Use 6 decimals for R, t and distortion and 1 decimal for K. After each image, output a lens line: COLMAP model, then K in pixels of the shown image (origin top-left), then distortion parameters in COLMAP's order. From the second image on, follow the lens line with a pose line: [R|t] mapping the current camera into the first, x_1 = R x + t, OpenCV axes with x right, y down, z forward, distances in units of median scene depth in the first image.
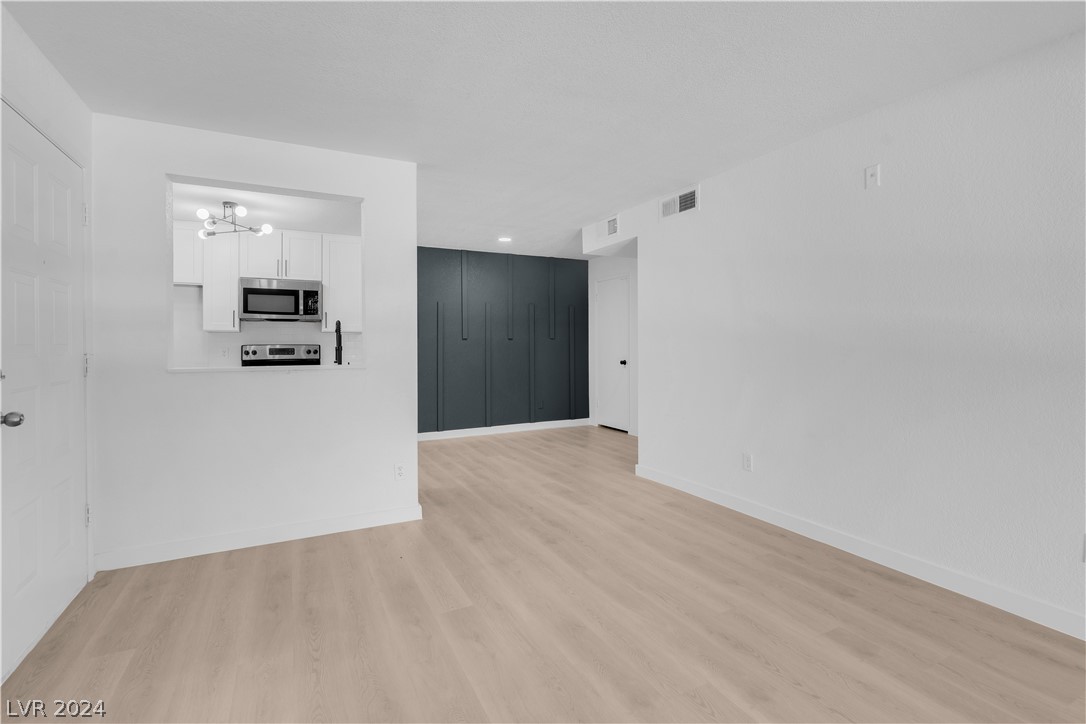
lens RADIAL K [[495.7, 0, 542.6], [0, 495.7, 349.6], [0, 0, 1]] dist [-0.001402, 0.000073]
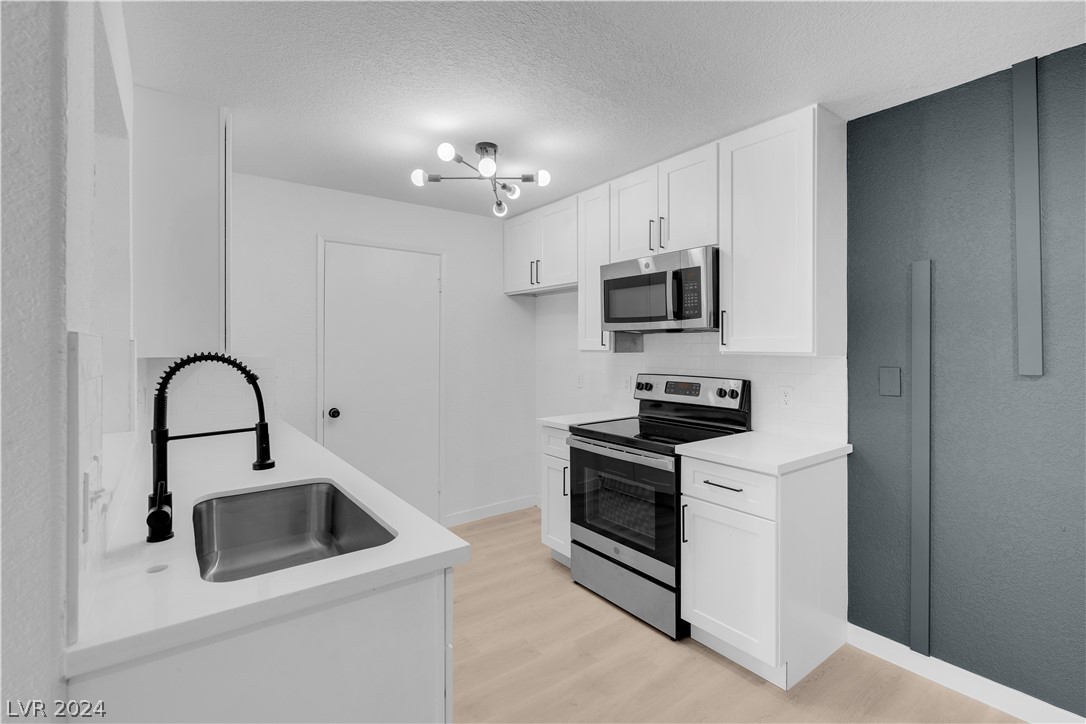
lens RADIAL K [[495.7, 0, 542.6], [0, 495.7, 349.6], [0, 0, 1]] dist [-0.001402, 0.000073]
pose [[0.166617, 0.011673, -0.985953, -0.021450], [-0.010137, 0.999897, 0.010125, -0.050593], [0.985970, 0.008307, 0.166718, 0.899841]]
